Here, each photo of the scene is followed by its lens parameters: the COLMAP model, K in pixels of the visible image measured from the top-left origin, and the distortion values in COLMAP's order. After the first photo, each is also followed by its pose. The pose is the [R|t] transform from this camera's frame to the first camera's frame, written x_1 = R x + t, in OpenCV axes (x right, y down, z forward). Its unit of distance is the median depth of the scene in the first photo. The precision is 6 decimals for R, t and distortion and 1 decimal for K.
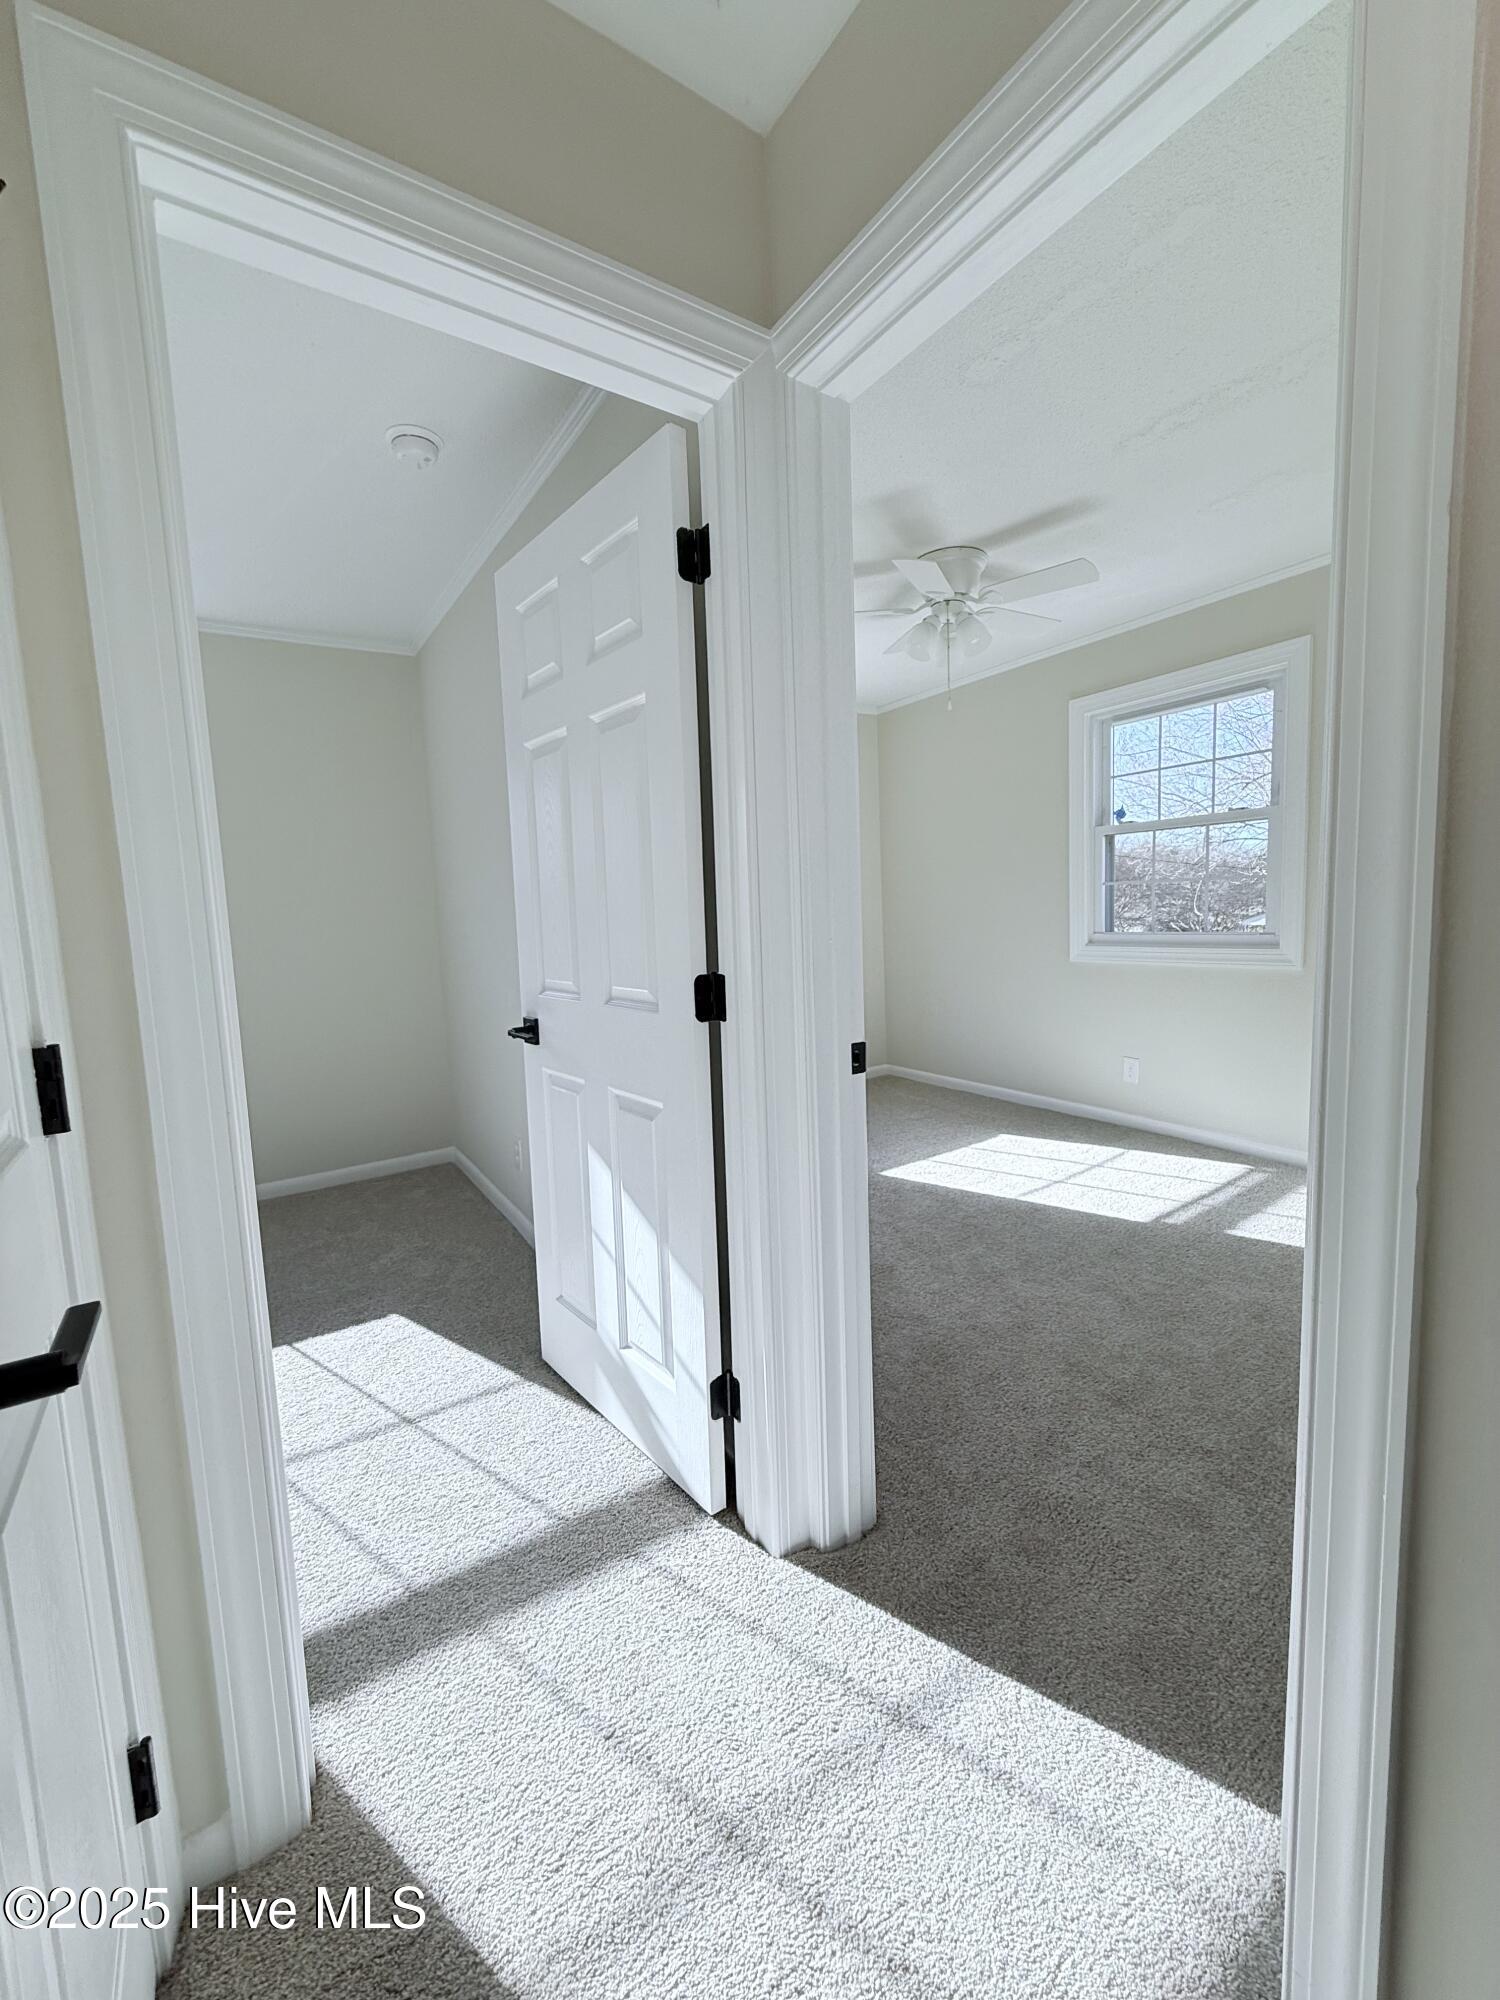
lens RADIAL K [[798.5, 0, 754.9], [0, 798.5, 995.8], [0, 0, 1]] dist [-0.001567, 0.000739]
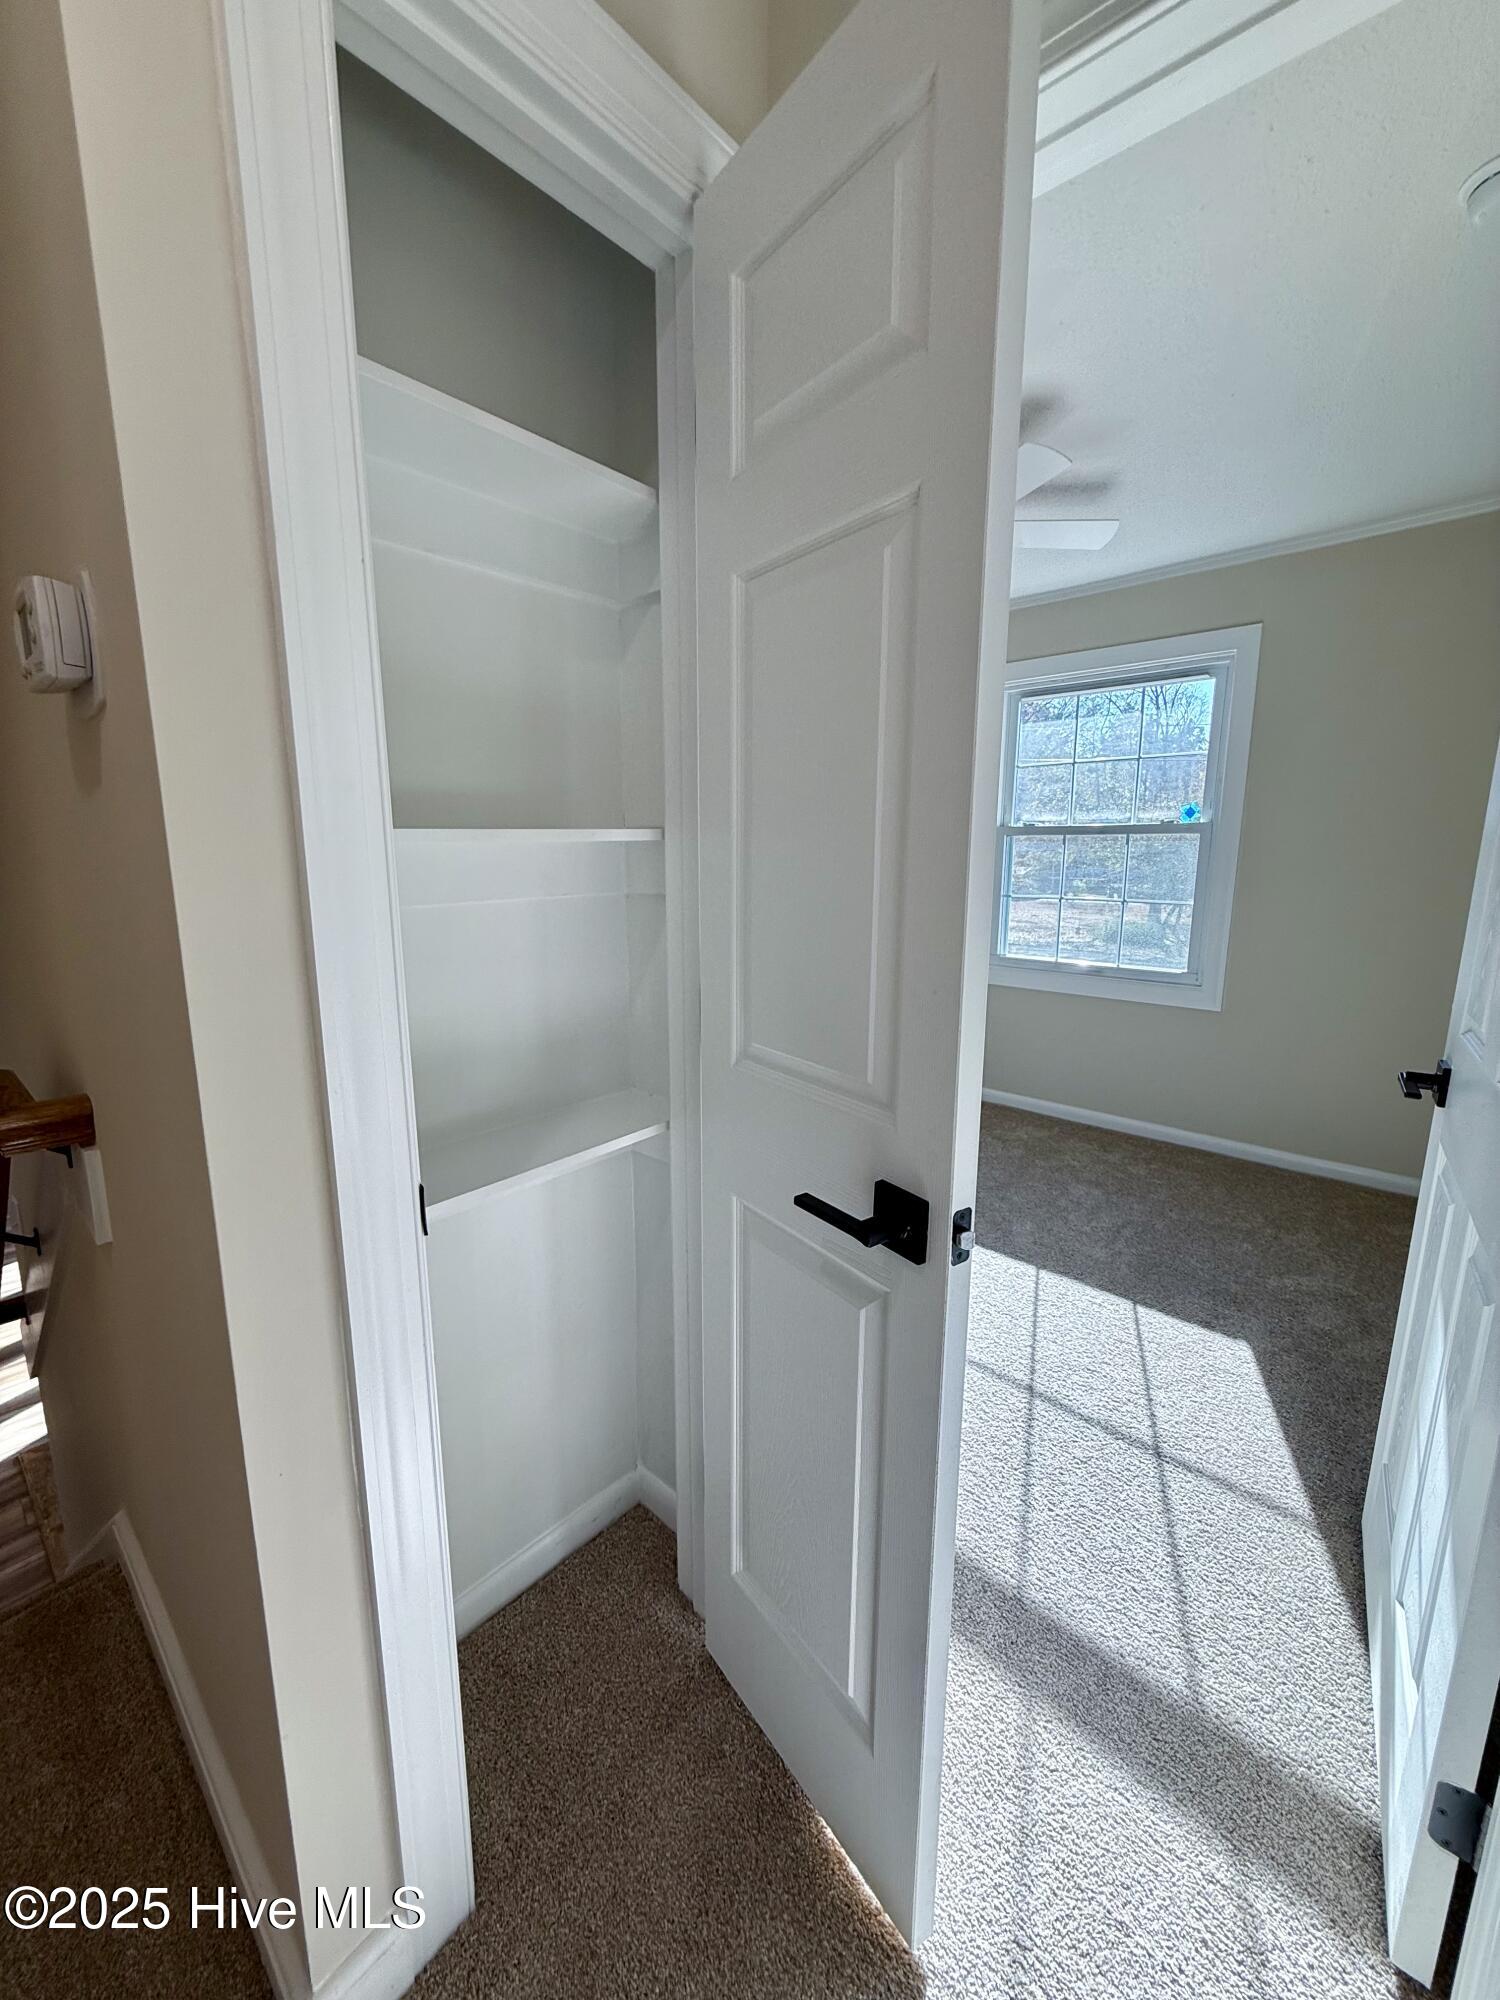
lens RADIAL K [[798.5, 0, 748.4], [0, 798.5, 992.9], [0, 0, 1]] dist [-0.001567, 0.000739]
pose [[0.250454, 0.209073, -0.945284, 0.190803], [-0.117992, 0.975716, 0.184542, -0.085784], [0.960911, 0.065316, 0.269041, 0.269074]]
